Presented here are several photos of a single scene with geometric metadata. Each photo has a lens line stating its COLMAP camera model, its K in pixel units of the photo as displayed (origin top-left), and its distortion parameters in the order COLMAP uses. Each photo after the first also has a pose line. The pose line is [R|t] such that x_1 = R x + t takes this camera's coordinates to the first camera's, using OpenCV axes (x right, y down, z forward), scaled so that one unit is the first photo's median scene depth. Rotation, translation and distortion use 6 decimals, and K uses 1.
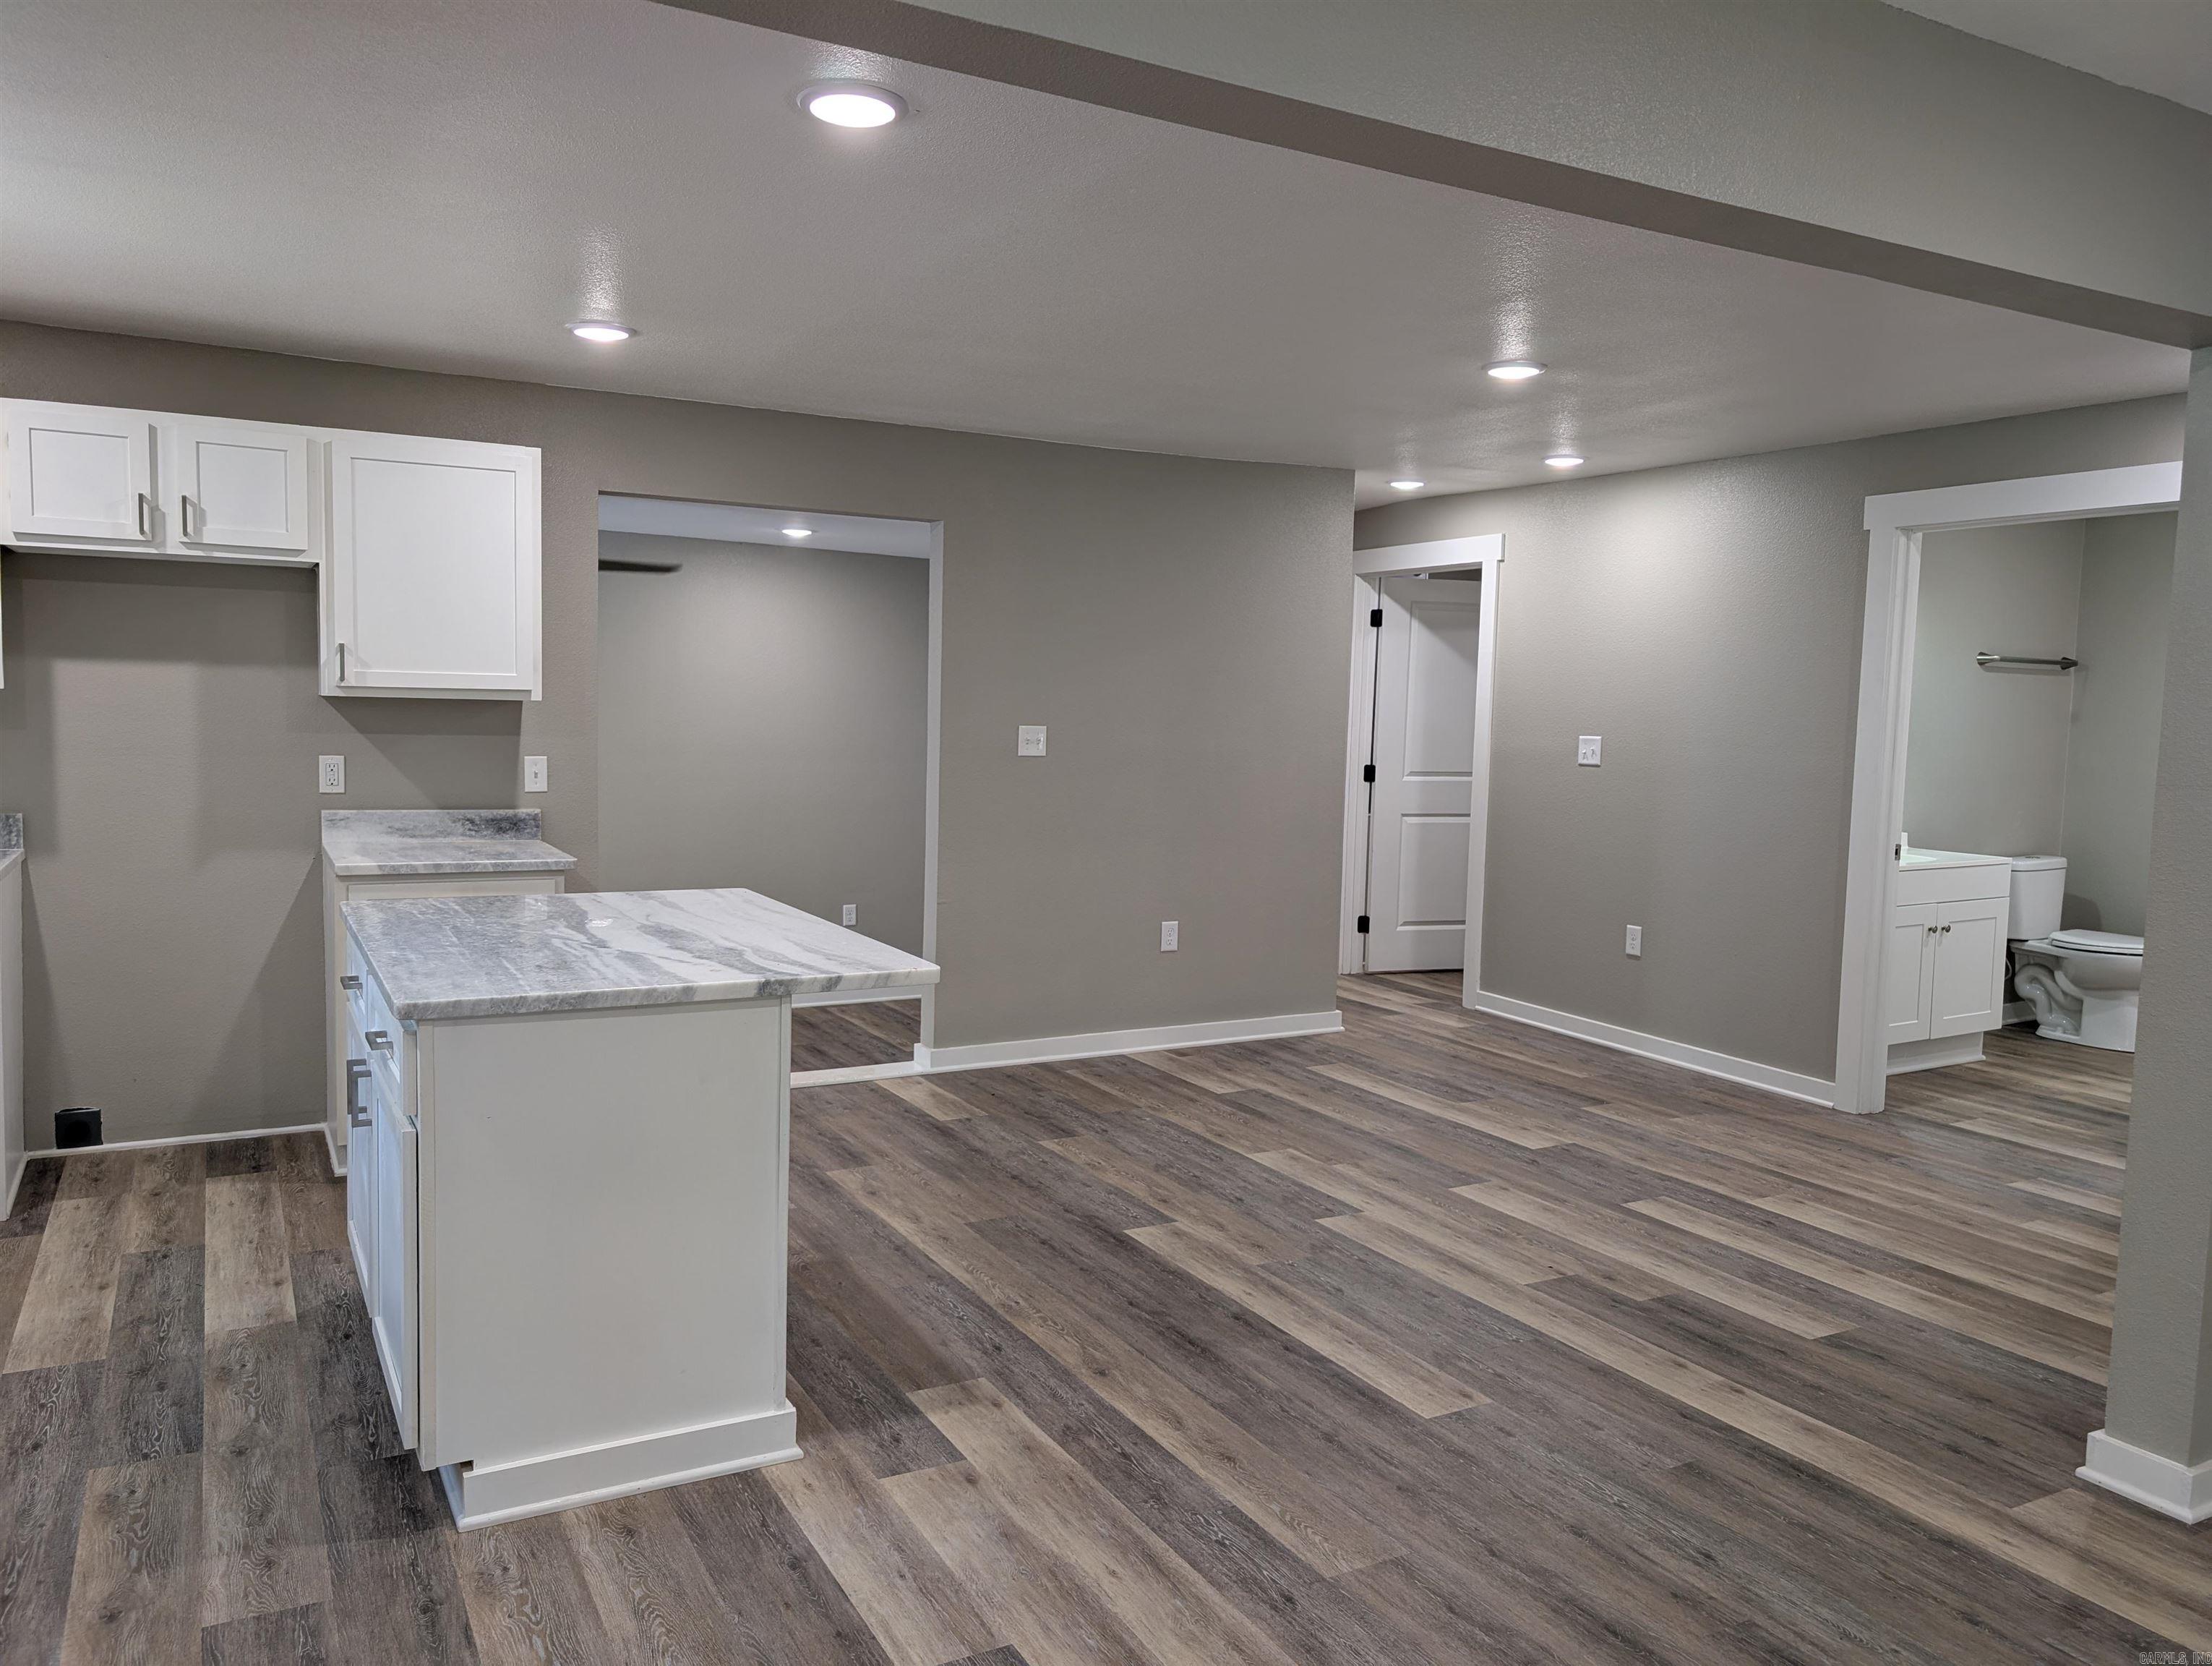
lens RADIAL K [[1602.7, 0, 1104.1], [0, 1602.7, 832.0], [0, 0, 1]] dist [0.012790, -0.004479]
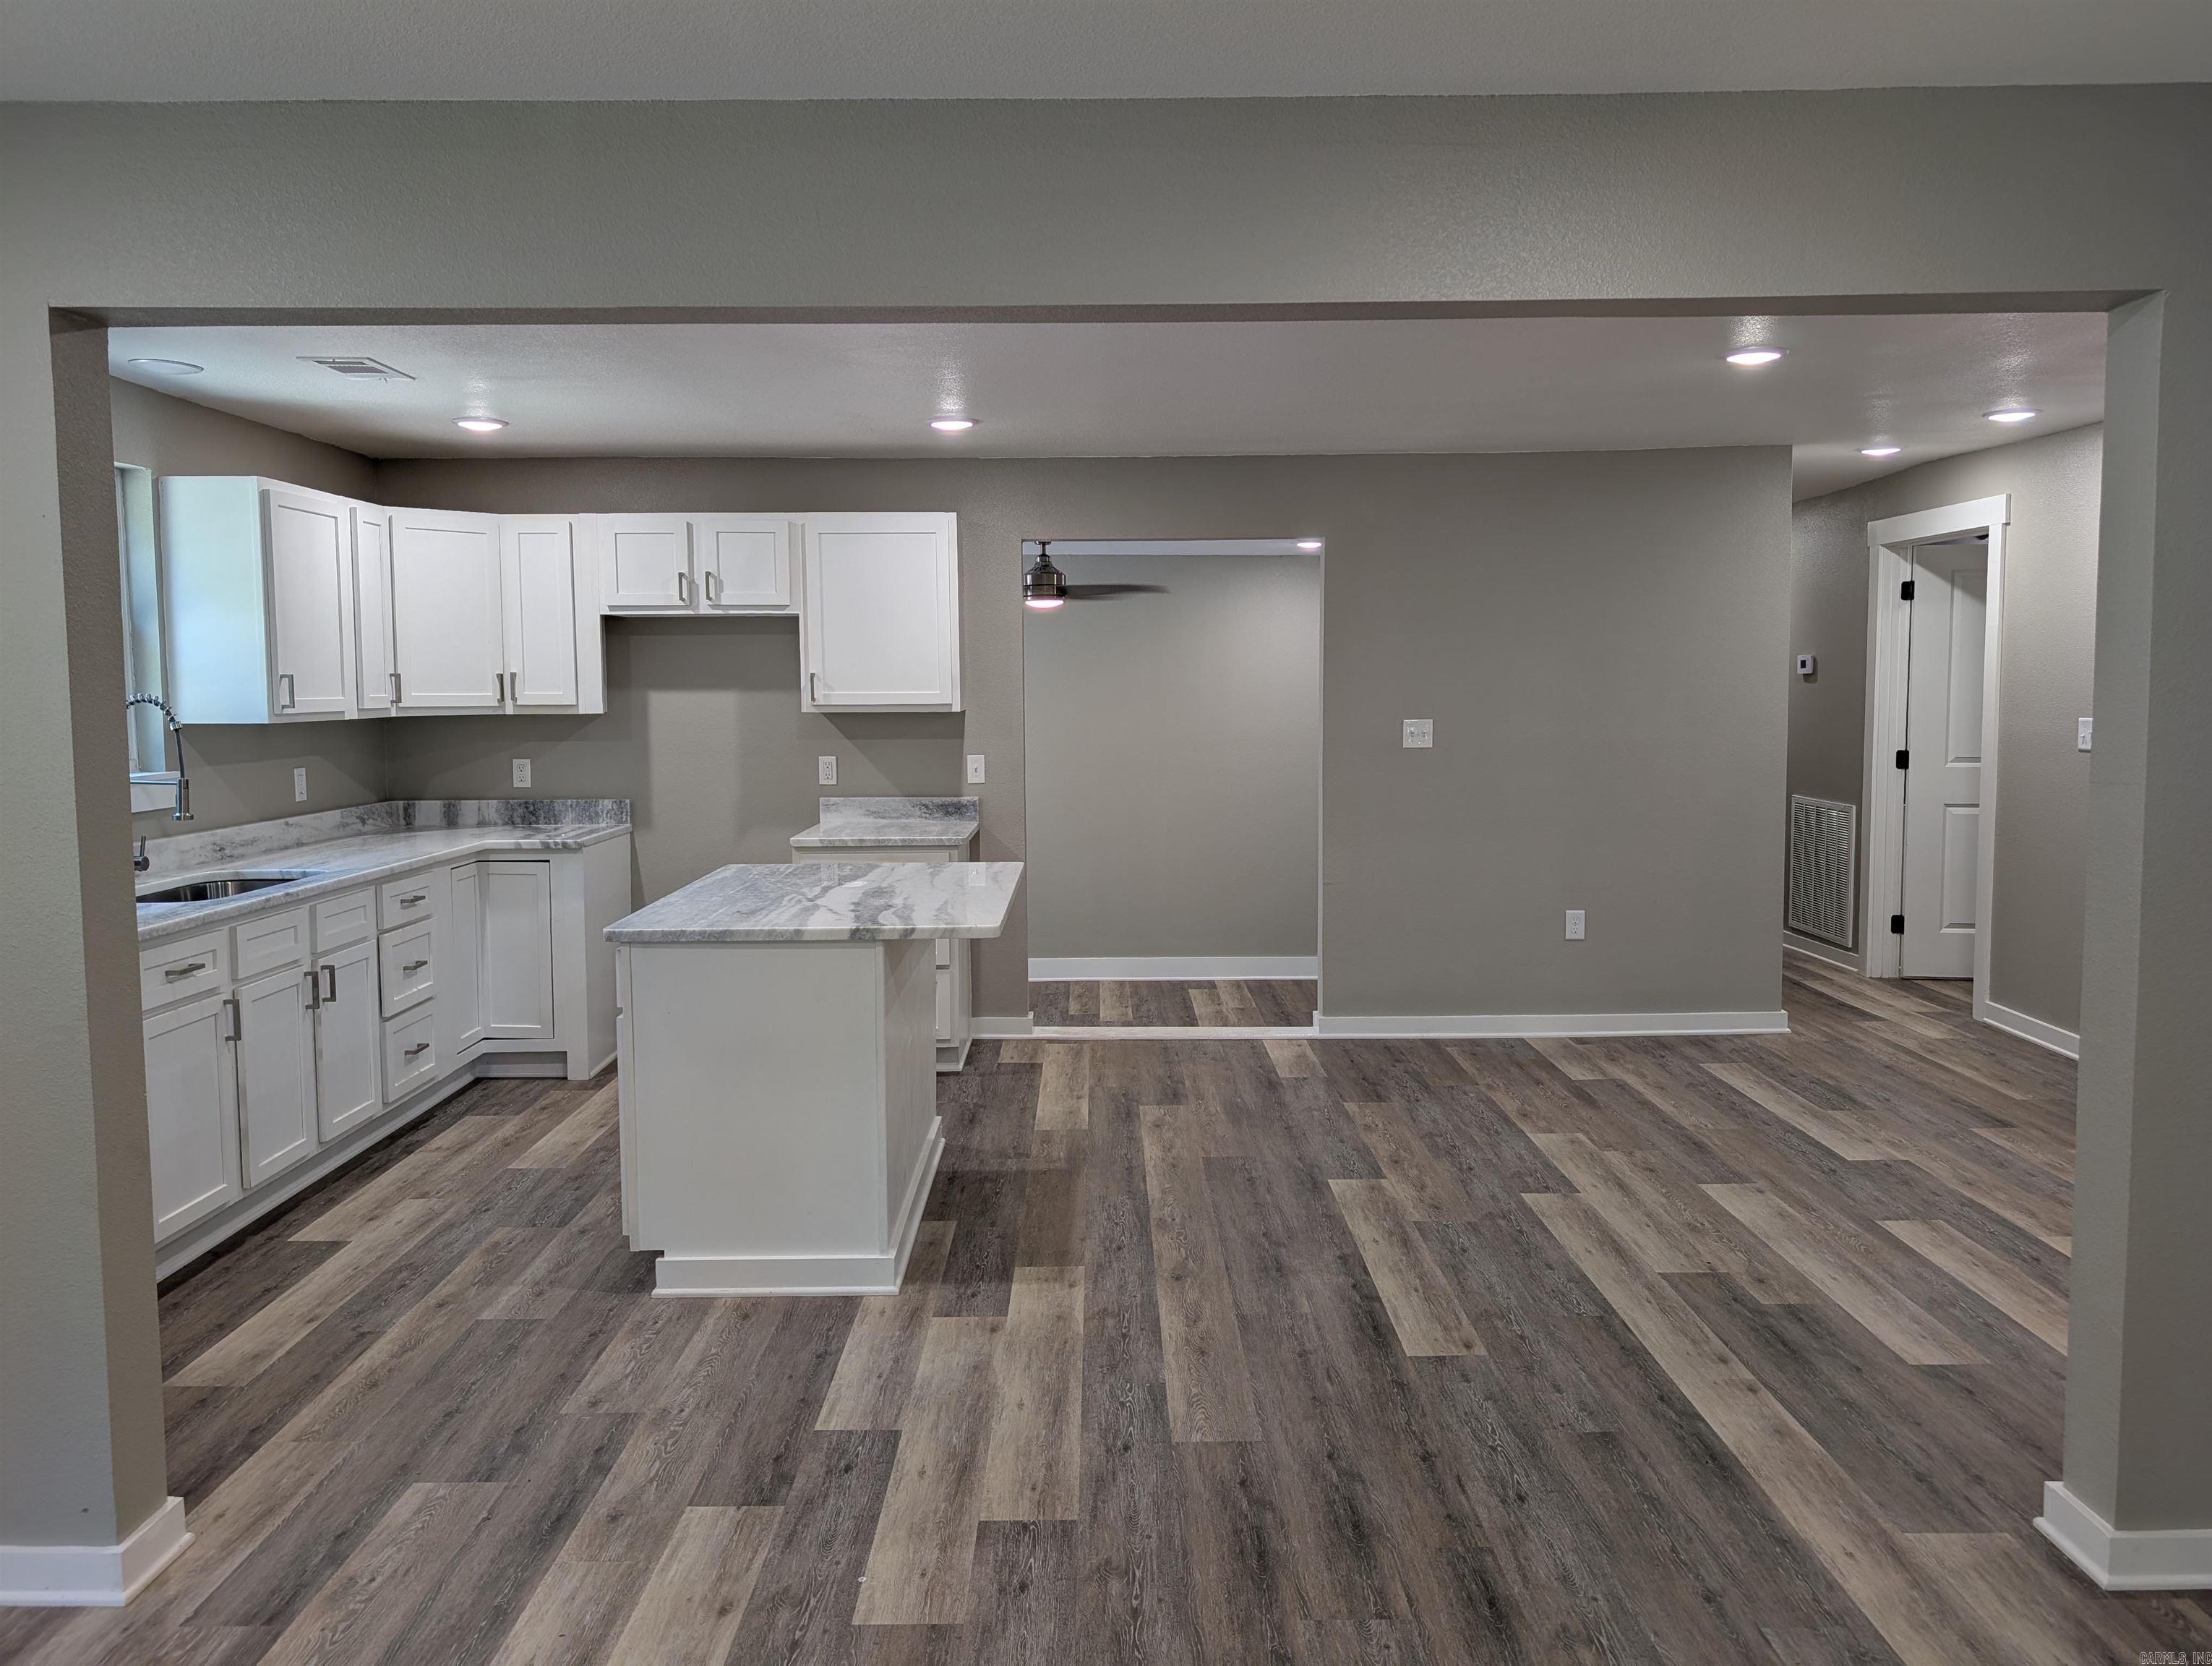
lens RADIAL K [[1600.7, 0, 1107.0], [0, 1600.7, 794.5], [0, 0, 1]] dist [0.016624, -0.005820]
pose [[0.879625, 0.002592, -0.475660, 0.405469], [-0.009204, 0.999891, -0.011572, -0.003655], [0.475578, 0.014557, 0.879553, -0.053265]]
